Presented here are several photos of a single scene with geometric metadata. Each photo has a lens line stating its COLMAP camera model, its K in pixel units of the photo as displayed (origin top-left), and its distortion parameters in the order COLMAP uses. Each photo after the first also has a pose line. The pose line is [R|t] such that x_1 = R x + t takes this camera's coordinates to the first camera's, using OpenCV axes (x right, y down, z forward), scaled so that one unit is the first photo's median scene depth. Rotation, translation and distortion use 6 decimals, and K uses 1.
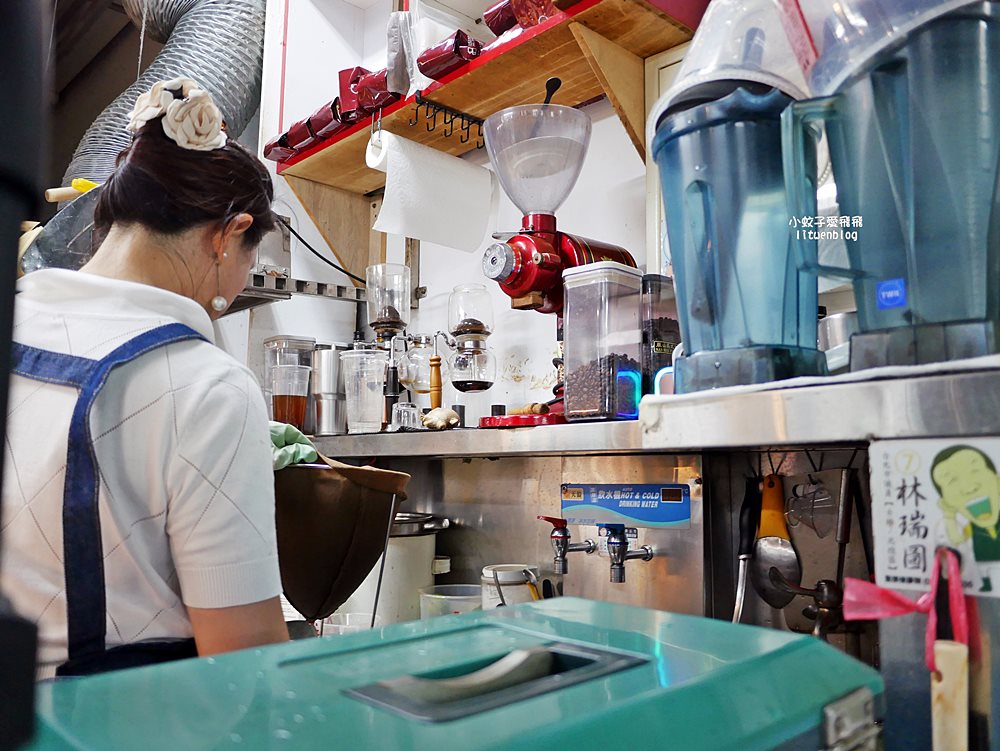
lens RADIAL K [[842.2, 0, 500.0], [0, 842.2, 375.5], [0, 0, 1]] dist [-0.016133, 0.001611]
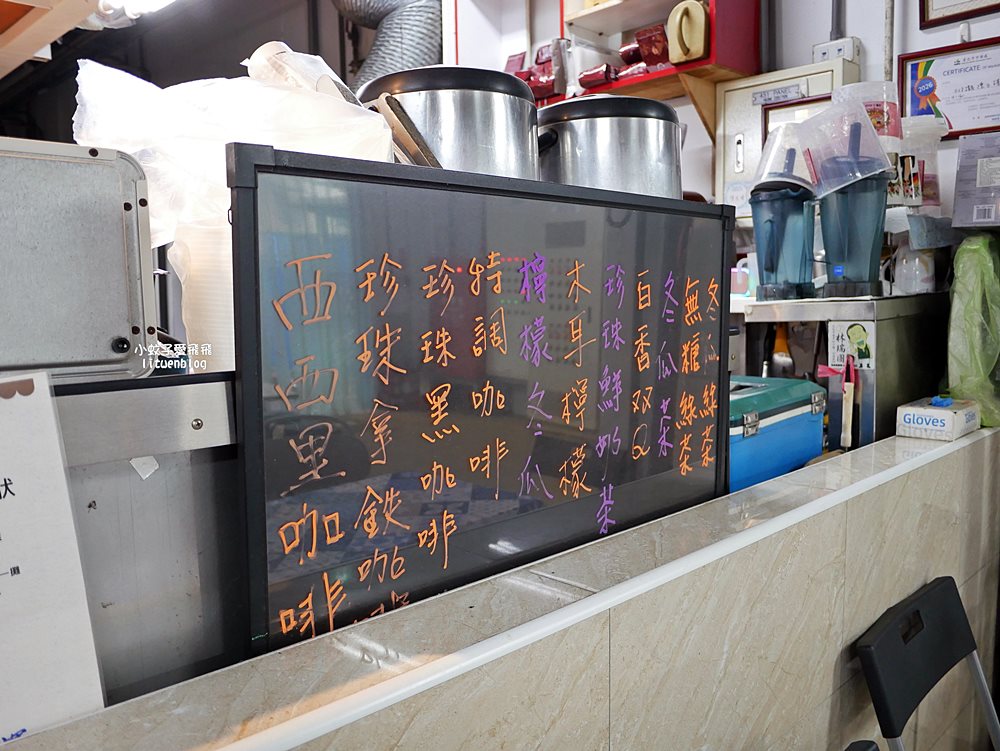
lens RADIAL K [[842.2, 0, 500.0], [0, 842.2, 375.5], [0, 0, 1]] dist [-0.016133, 0.001611]
pose [[0.999035, -0.031704, 0.030399, -0.678192], [0.024720, 0.977921, 0.207510, -0.312055], [-0.036306, -0.206558, 0.977761, -1.577168]]
